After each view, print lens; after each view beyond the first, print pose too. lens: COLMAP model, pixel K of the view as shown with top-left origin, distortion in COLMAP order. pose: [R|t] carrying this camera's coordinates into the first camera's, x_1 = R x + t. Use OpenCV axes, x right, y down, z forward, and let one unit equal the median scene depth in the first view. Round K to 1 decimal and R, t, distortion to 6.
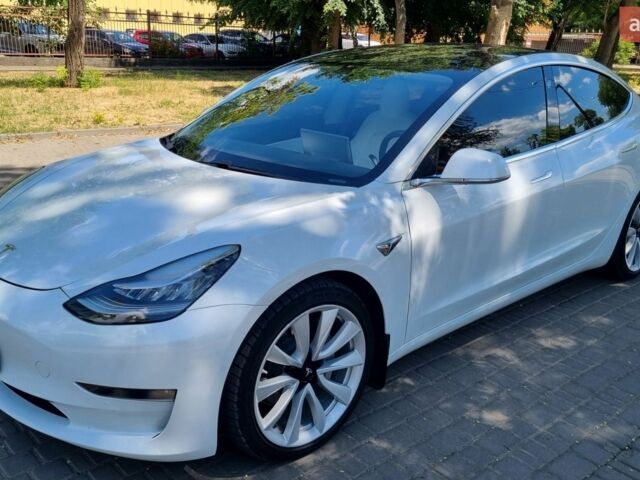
lens RADIAL K [[607.2, 0, 294.7], [0, 607.2, 239.4], [0, 0, 1]] dist [0.038176, -0.003706]
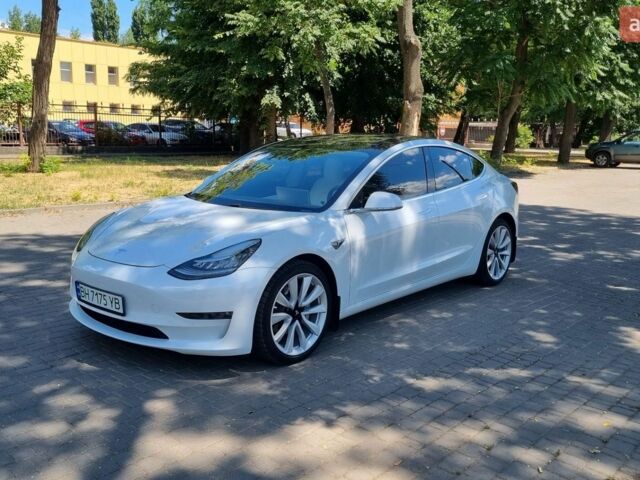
lens RADIAL K [[607.2, 0, 294.7], [0, 607.2, 239.4], [0, 0, 1]] dist [0.038176, -0.003706]
pose [[0.994082, -0.025405, 0.105616, -0.023351], [0.039333, 0.990474, -0.131961, 0.033416], [-0.101257, 0.135334, 0.985612, -0.110808]]
